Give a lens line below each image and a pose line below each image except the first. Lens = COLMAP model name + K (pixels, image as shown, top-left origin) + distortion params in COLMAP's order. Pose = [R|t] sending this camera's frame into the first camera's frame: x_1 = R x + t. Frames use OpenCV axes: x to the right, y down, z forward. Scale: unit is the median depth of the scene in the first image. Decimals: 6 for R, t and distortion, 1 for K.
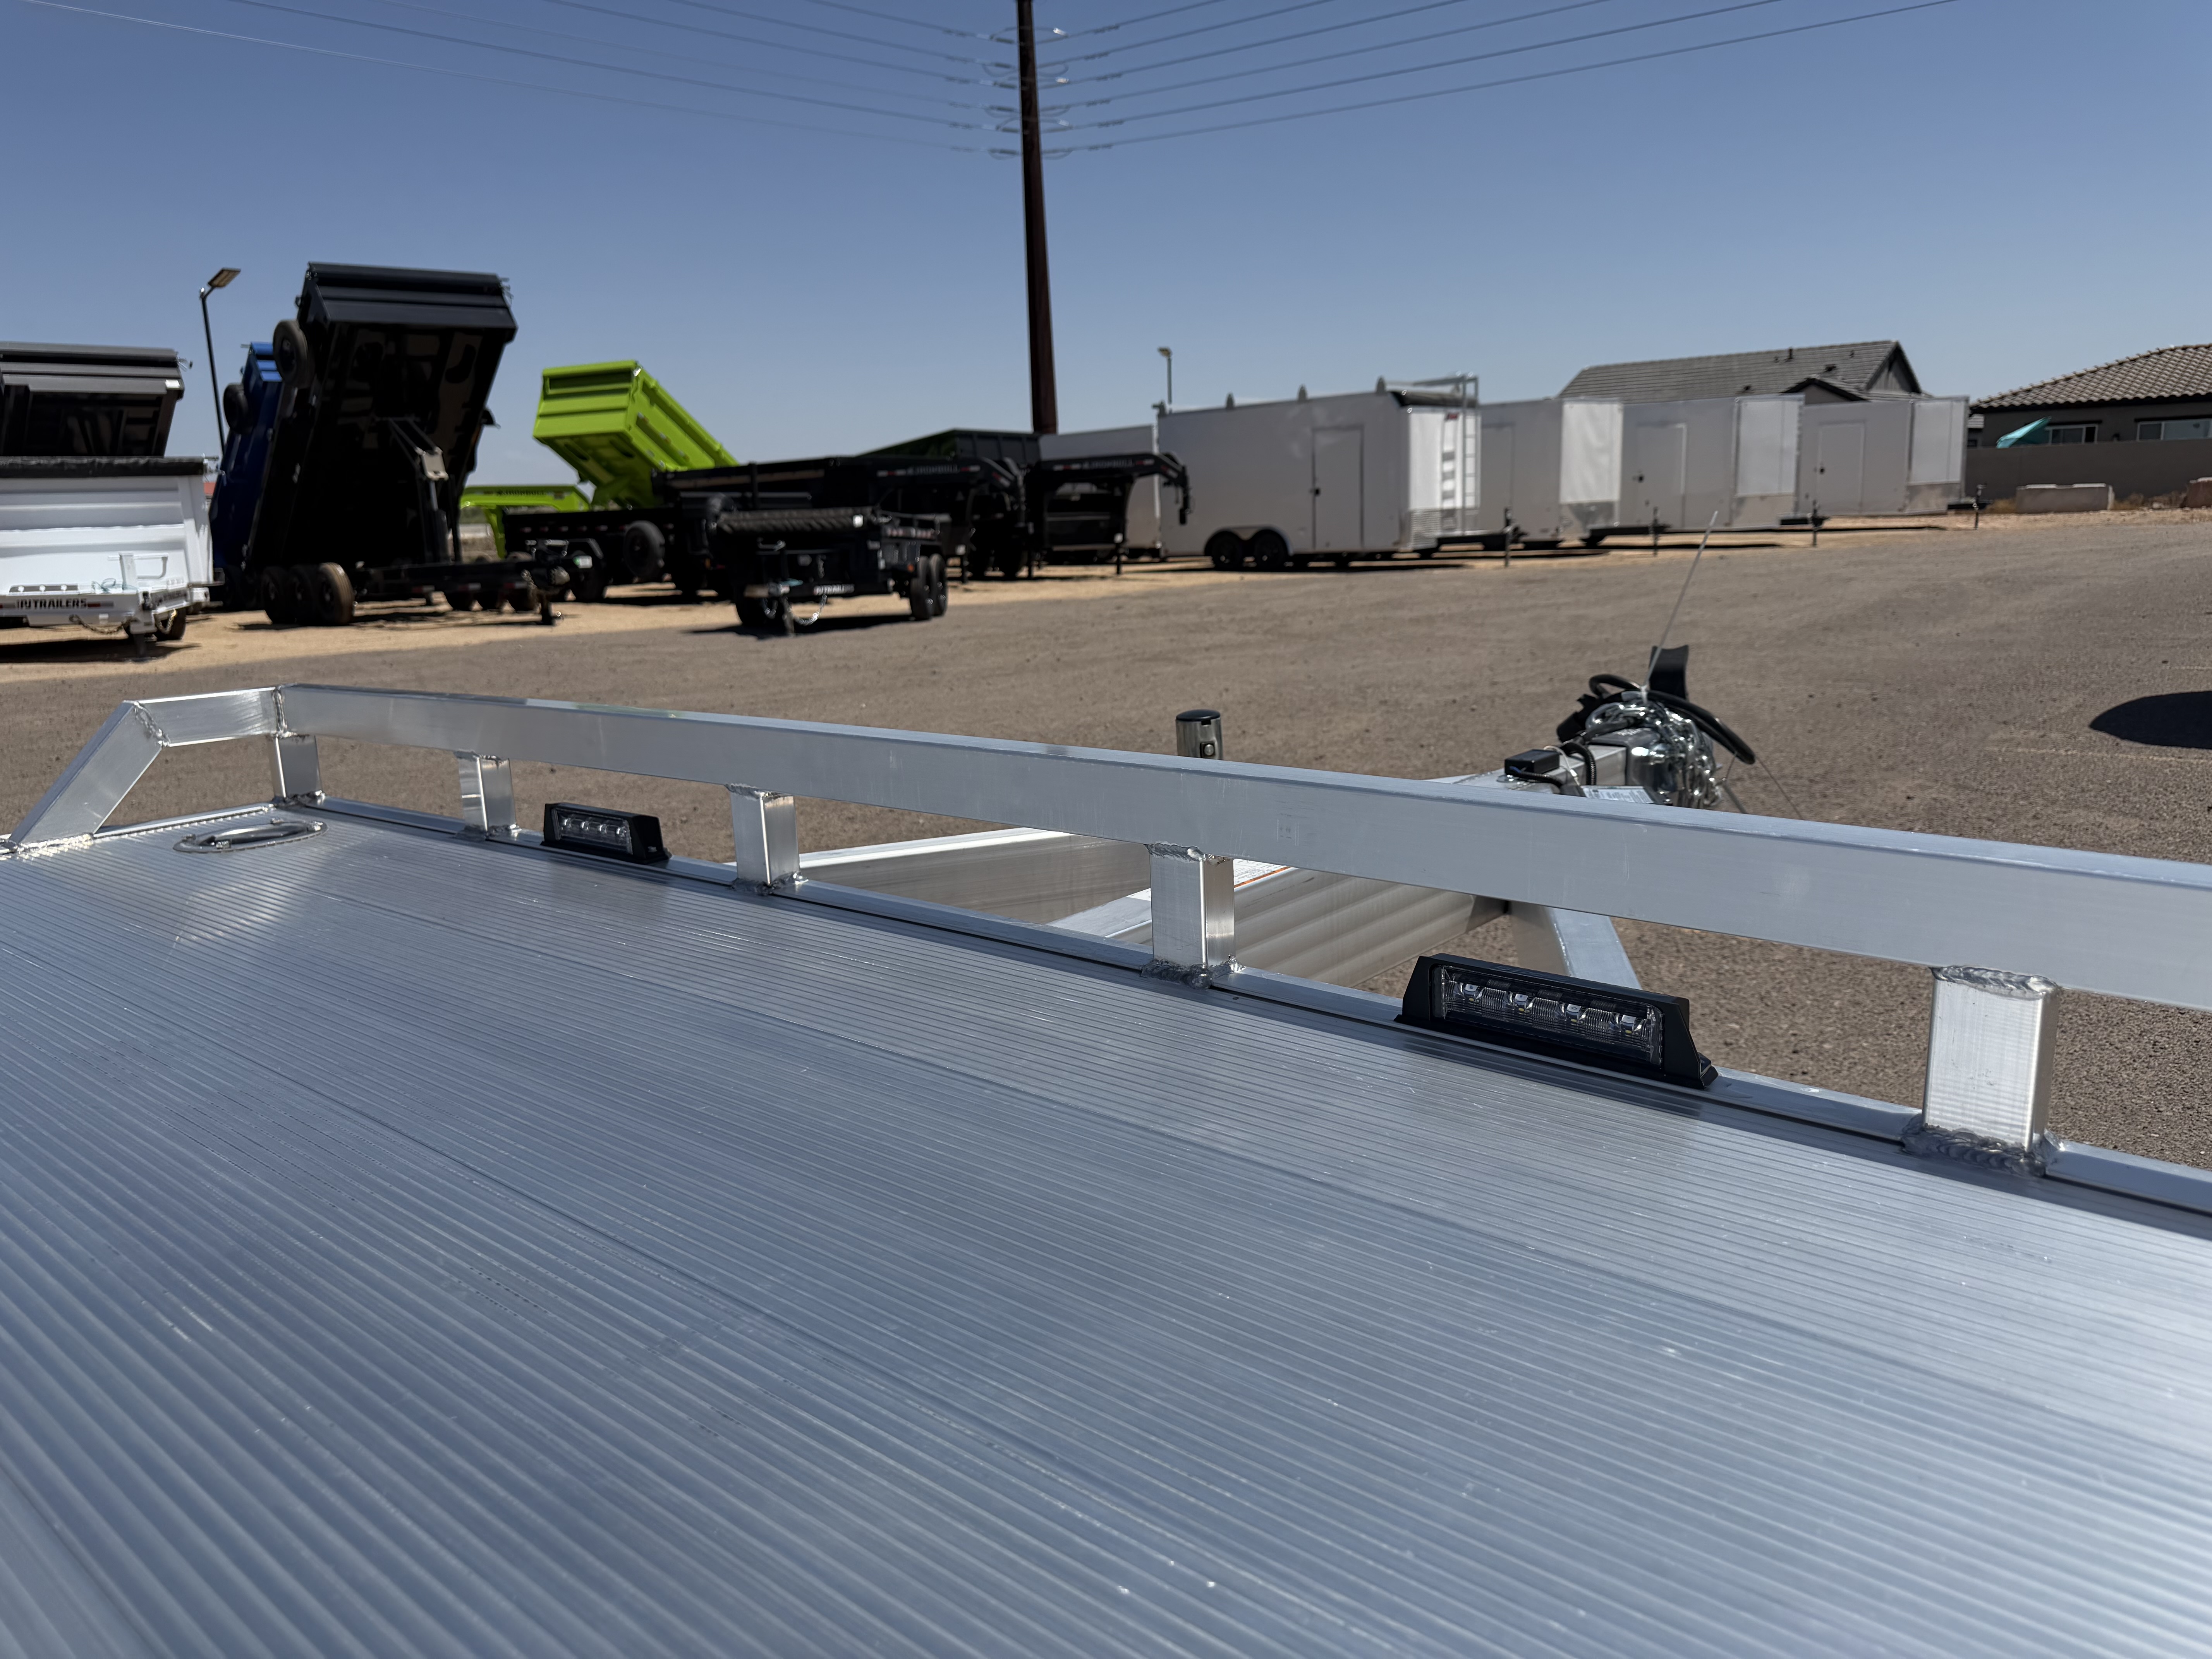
lens RADIAL K [[1557.5, 0, 1085.6], [0, 1557.5, 837.1], [0, 0, 1]] dist [0.062333, -0.086788]
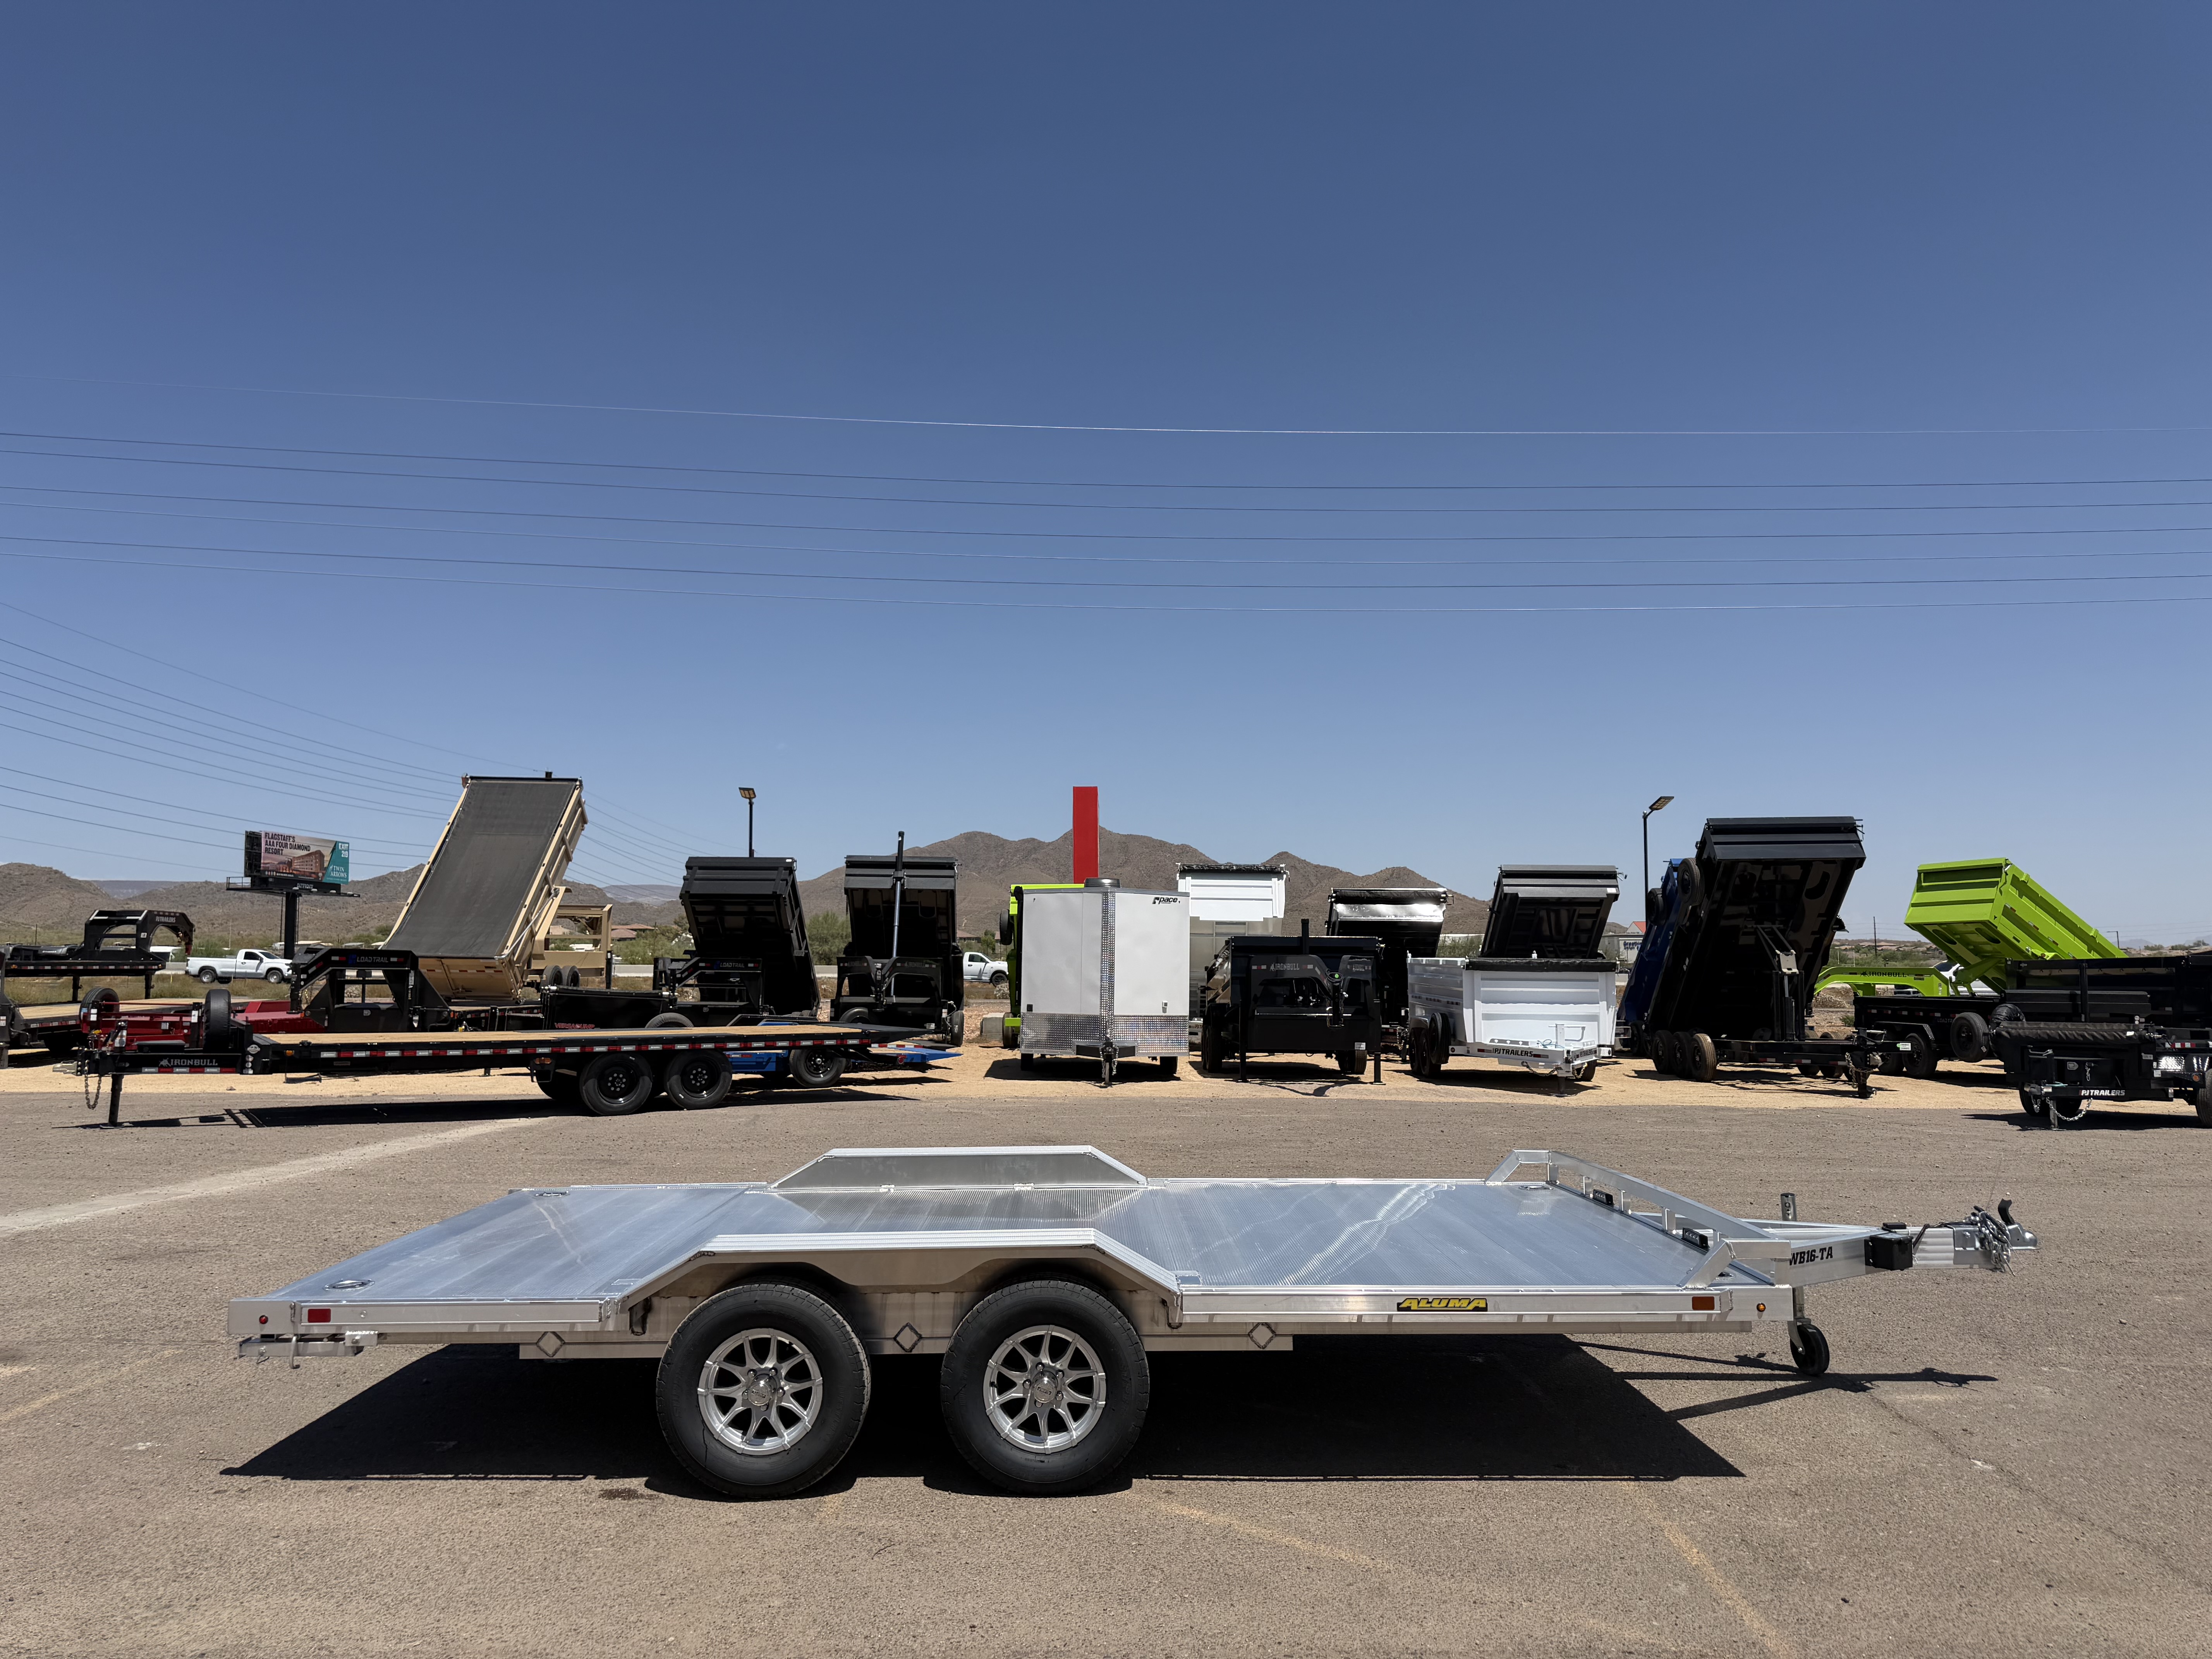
lens RADIAL K [[1535.4, 0, 1106.0], [0, 1535.4, 829.5], [0, 0, 1]] dist [0.114863, -0.184834]
pose [[0.669052, -0.027362, -0.742712, 0.118490], [-0.179797, 0.963680, -0.197468, 0.006736], [0.721140, 0.265654, 0.639832, -0.178535]]
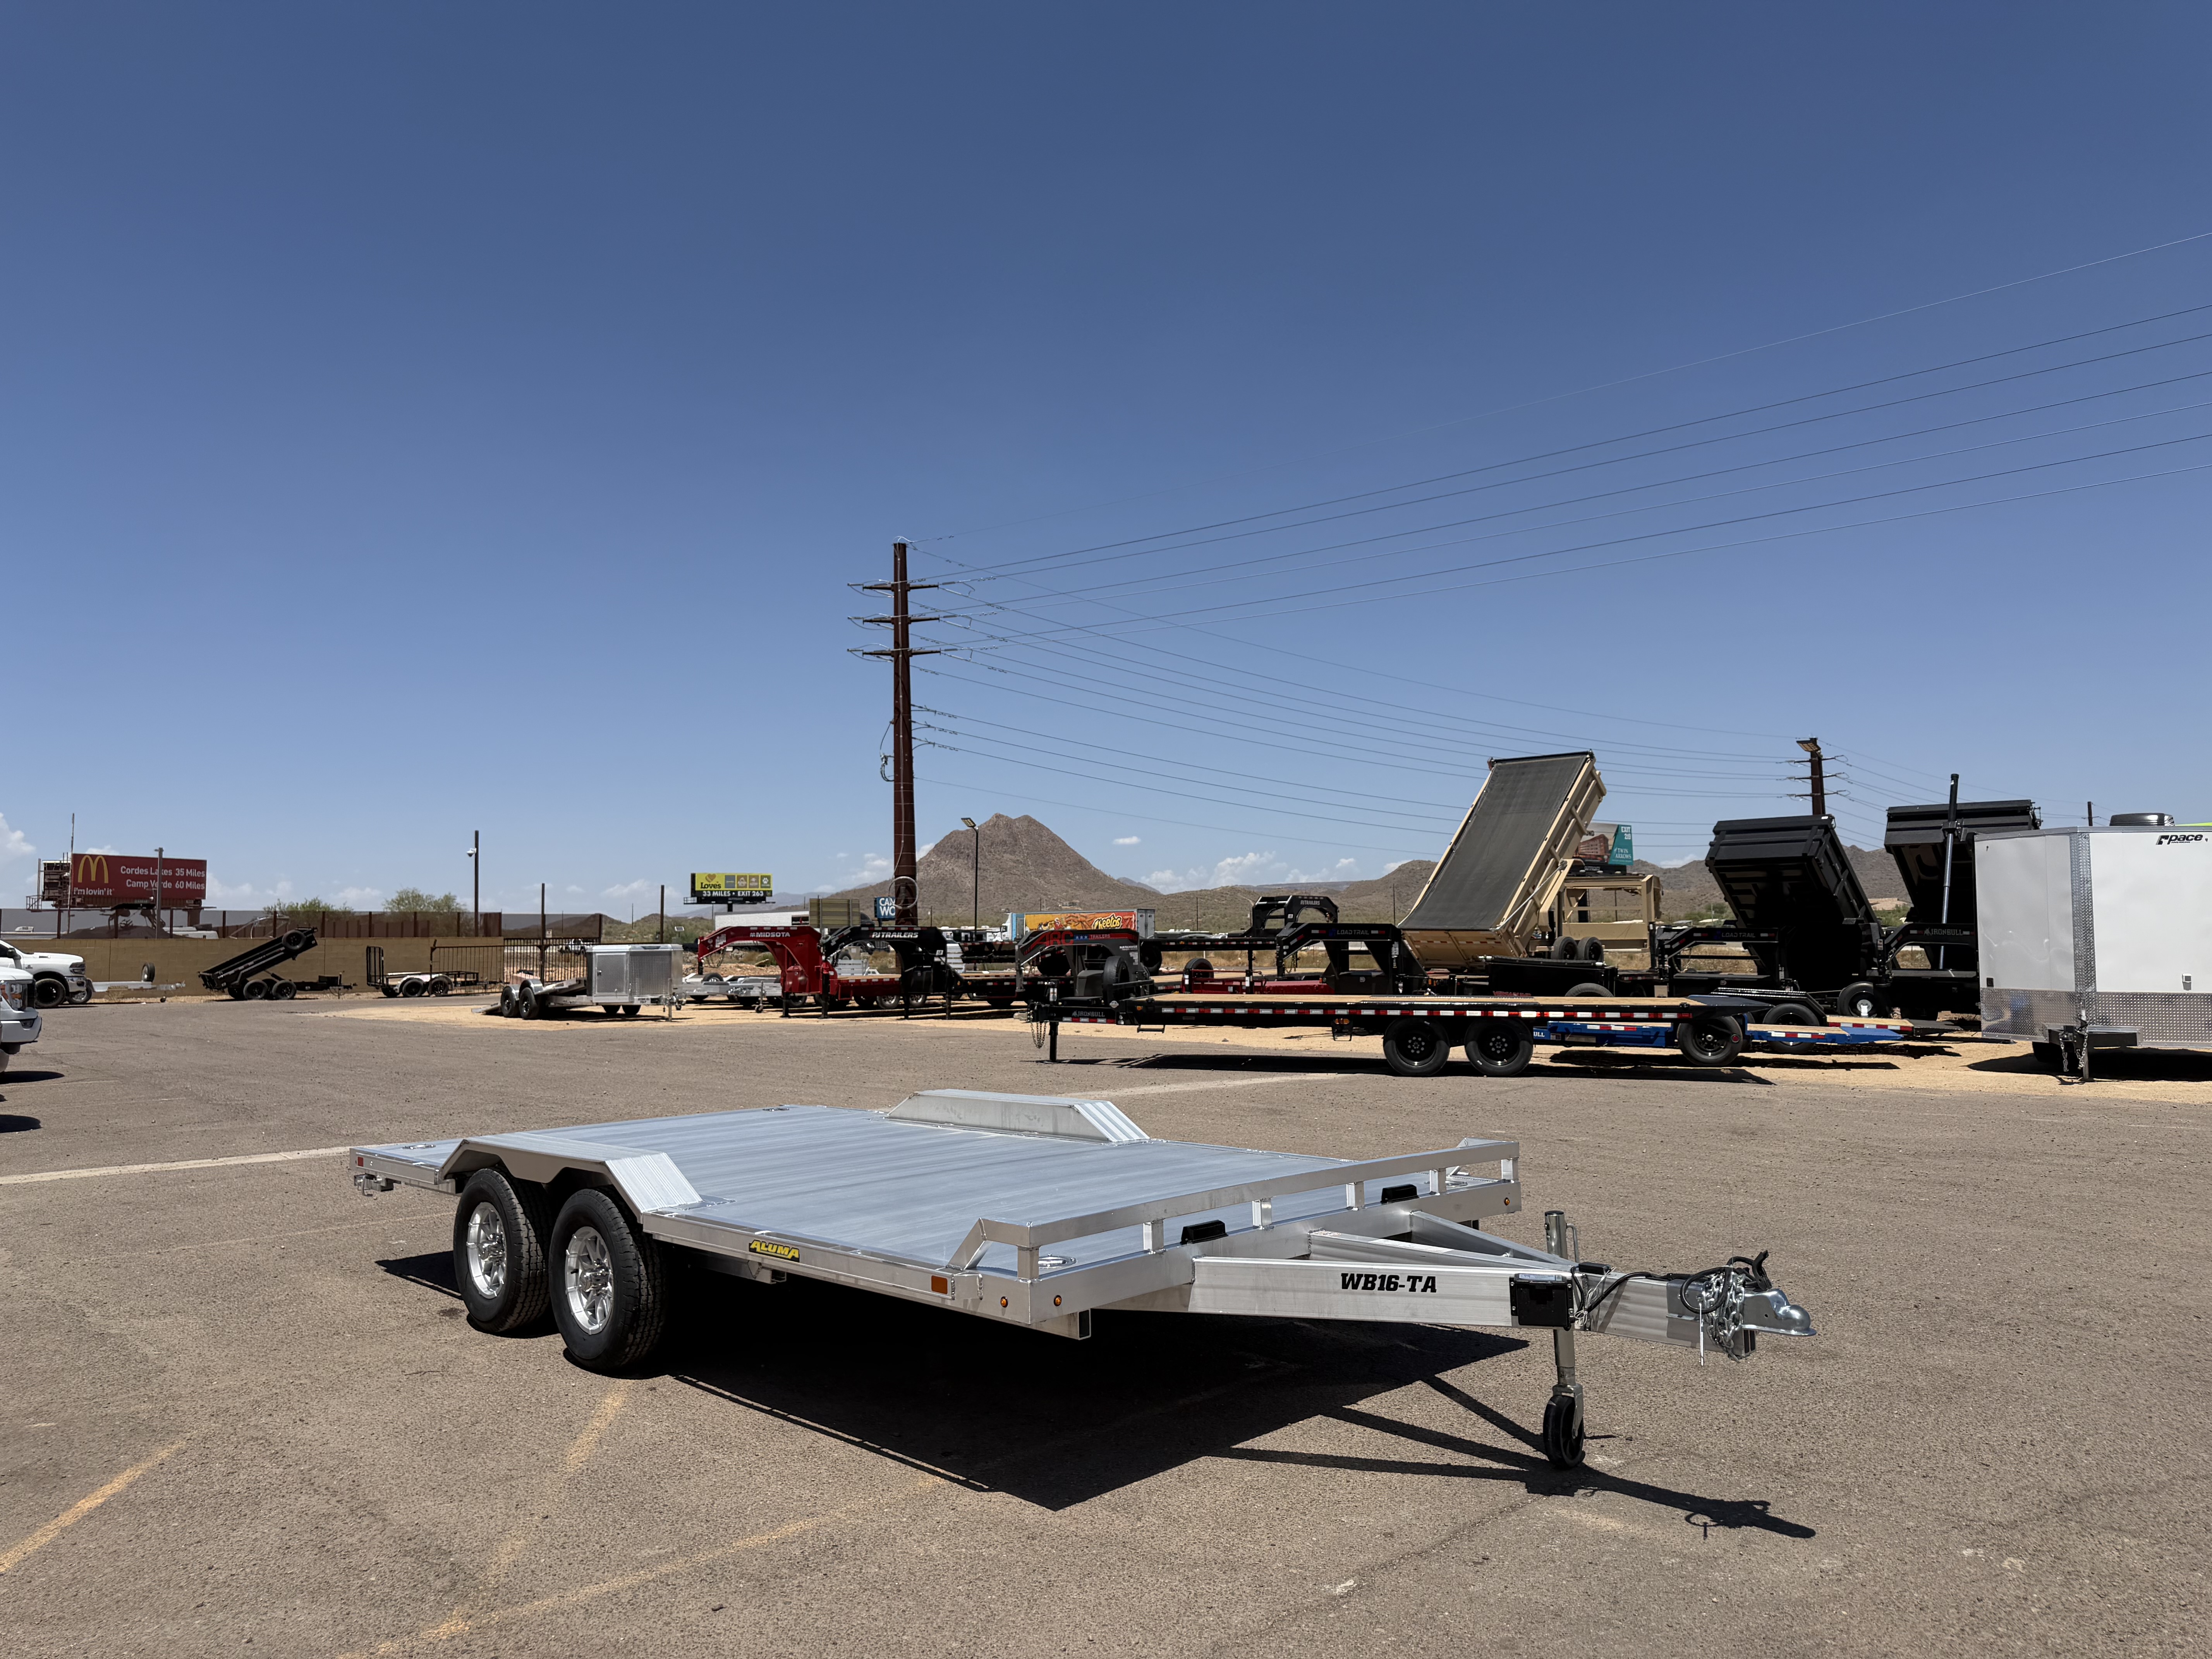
lens RADIAL K [[1544.9, 0, 1095.7], [0, 1544.9, 821.1], [0, 0, 1]] dist [0.094008, -0.117551]
pose [[-0.076862, -0.044210, -0.996061, 0.188479], [-0.193045, 0.980772, -0.028635, -0.034081], [0.978175, 0.190084, -0.083918, 0.027754]]
